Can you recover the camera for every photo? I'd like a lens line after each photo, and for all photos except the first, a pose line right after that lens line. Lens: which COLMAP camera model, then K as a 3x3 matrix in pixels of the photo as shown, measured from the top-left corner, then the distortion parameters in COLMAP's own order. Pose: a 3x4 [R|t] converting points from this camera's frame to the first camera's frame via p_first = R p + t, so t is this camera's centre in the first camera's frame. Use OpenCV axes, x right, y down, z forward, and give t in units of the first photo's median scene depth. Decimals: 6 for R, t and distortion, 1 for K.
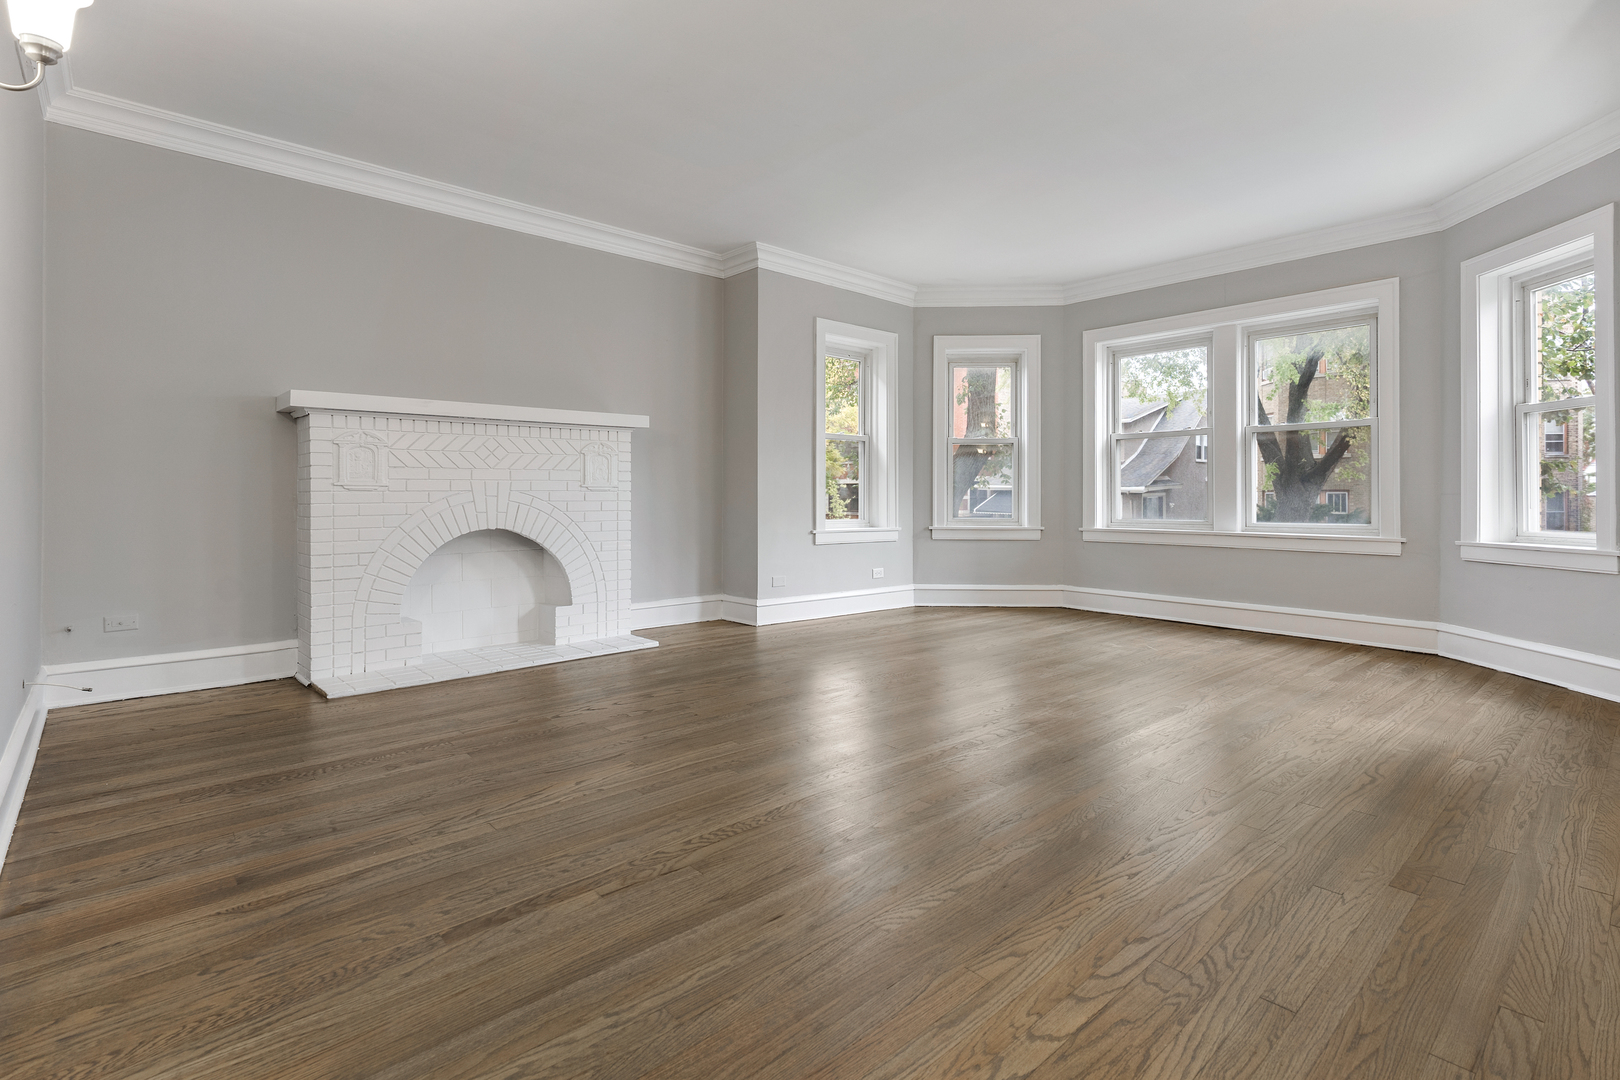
lens RADIAL K [[767.1, 0, 818.8], [0, 767.1, 494.4], [0, 0, 1]] dist [0.002739, -0.001497]
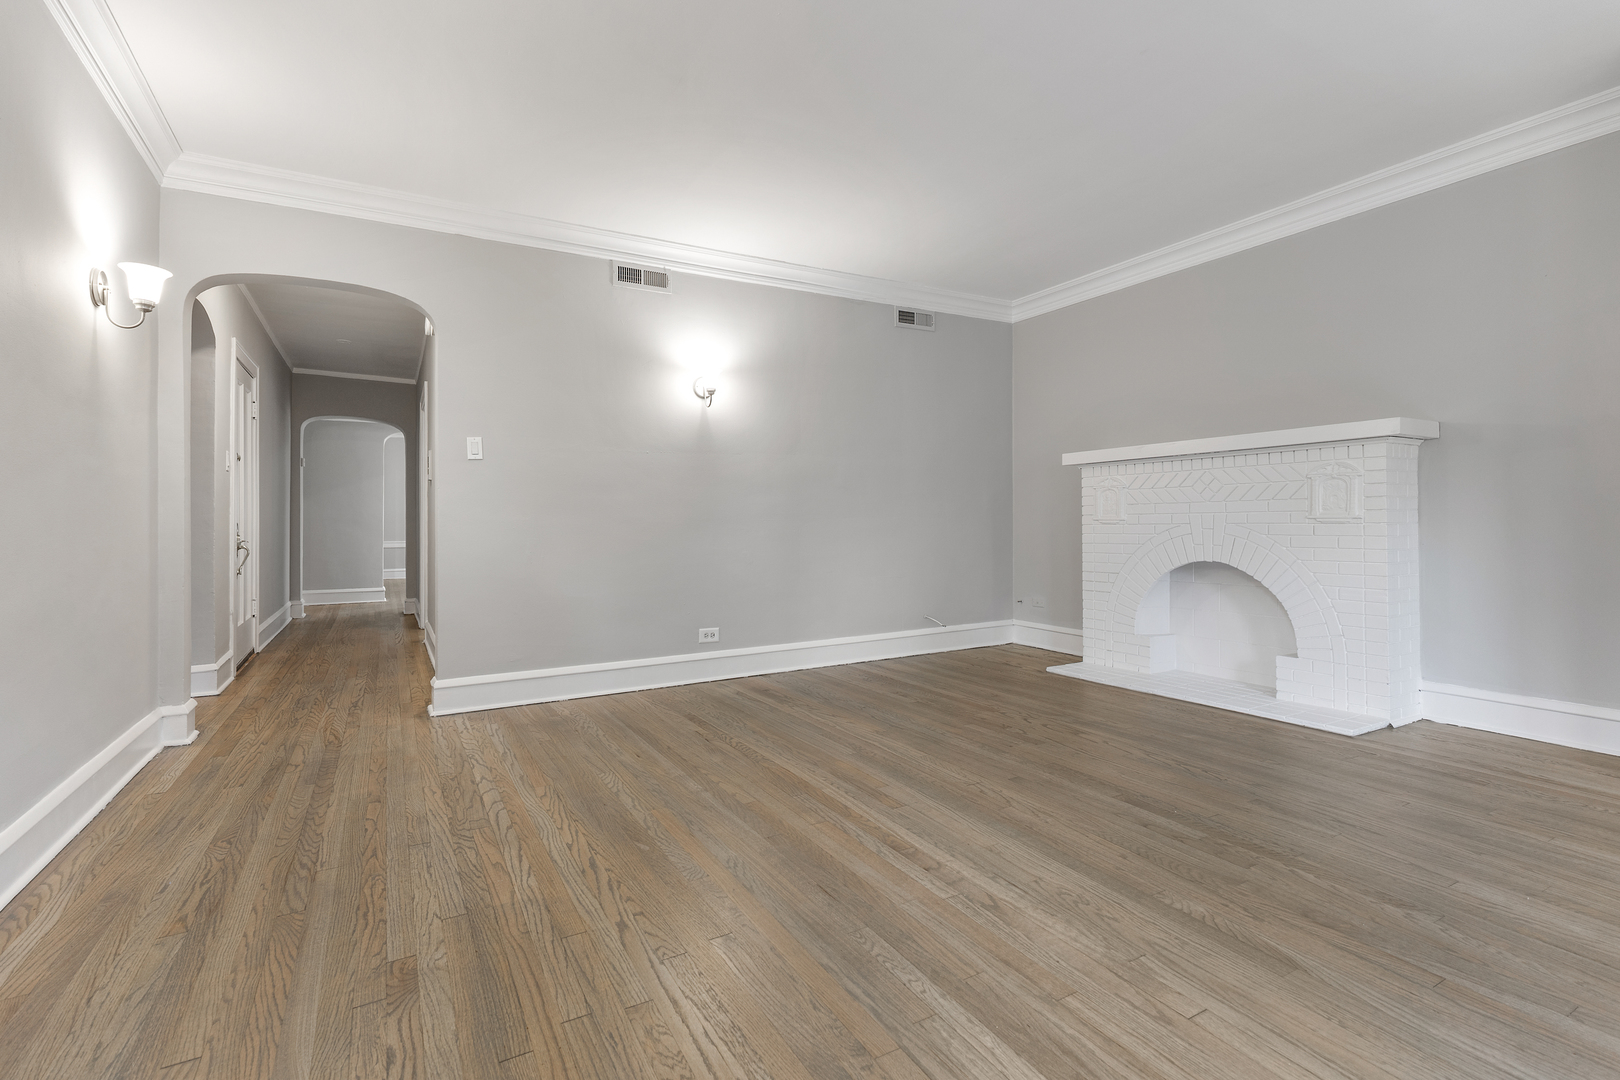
lens RADIAL K [[753.7, 0, 815.0], [0, 753.7, 521.0], [0, 0, 1]] dist [0.000020, -0.000986]
pose [[-0.215275, 0.003454, -0.976547, 1.010988], [0.008750, 0.999960, 0.001608, -0.021859], [0.976514, -0.008198, -0.215296, 1.102729]]
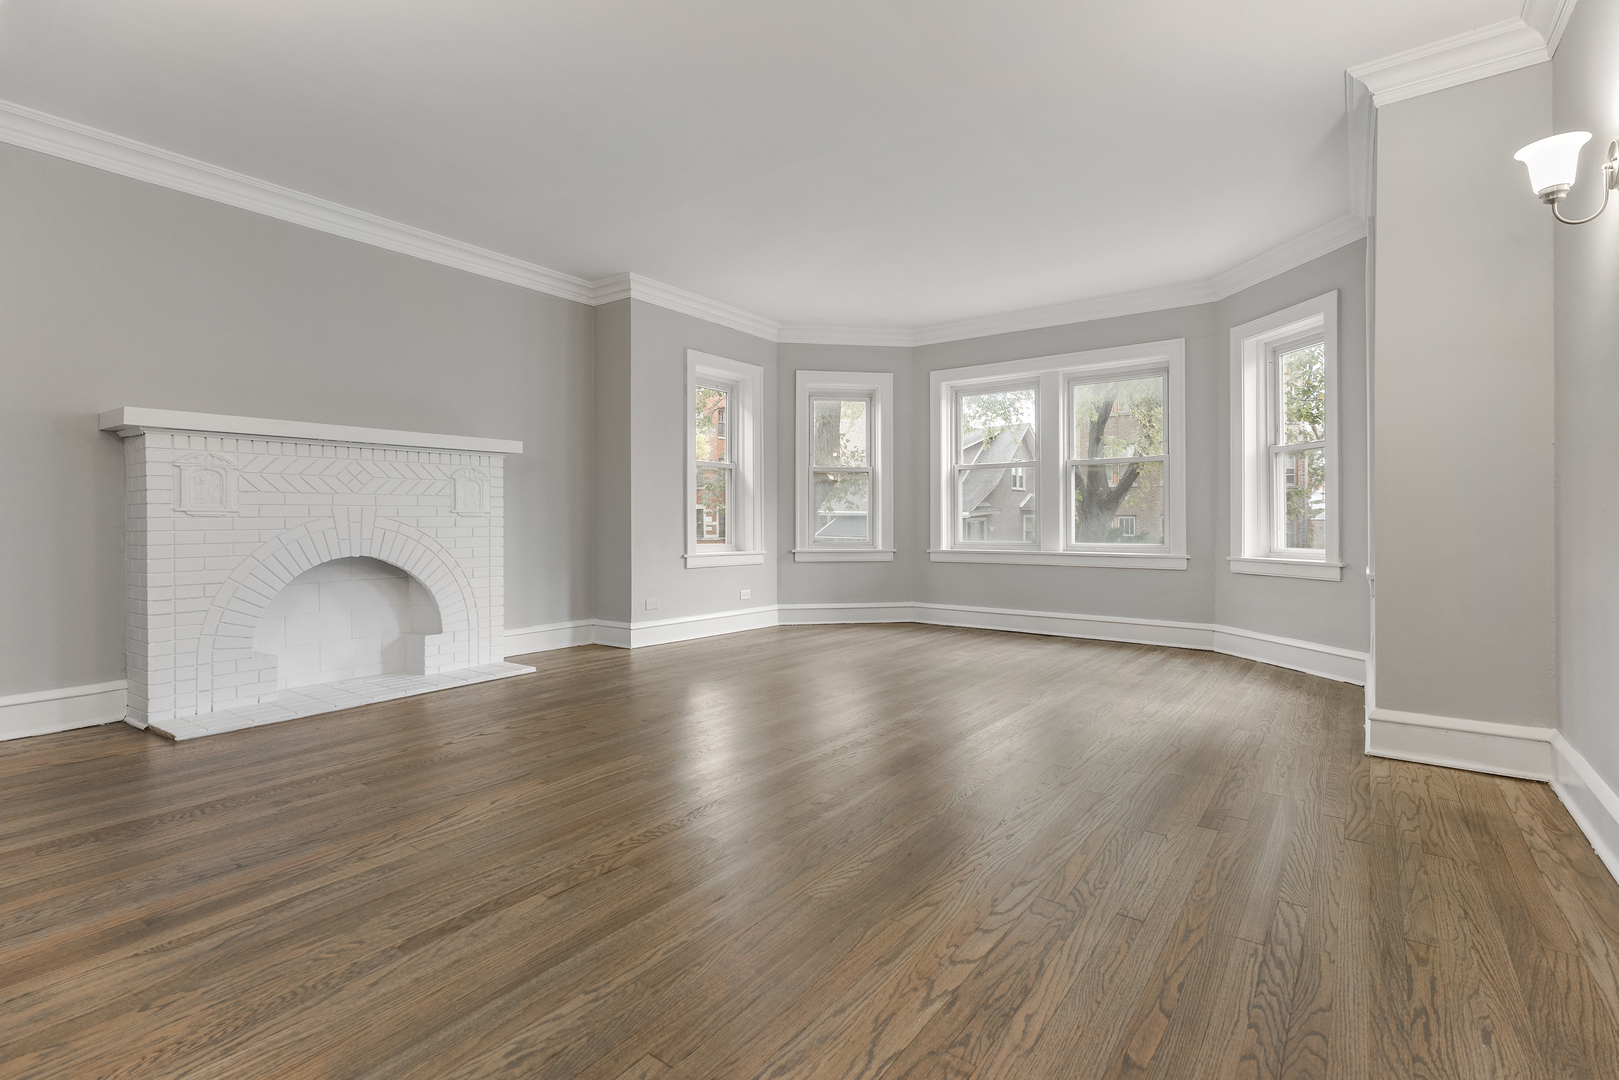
lens RADIAL K [[753.2, 0, 814.5], [0, 753.2, 521.0], [0, 0, 1]] dist [0.000020, -0.000986]
pose [[0.979335, -0.002413, 0.202230, -0.084411], [0.002086, 0.999996, 0.001832, 0.000255], [-0.202234, -0.001372, 0.979336, -0.060454]]
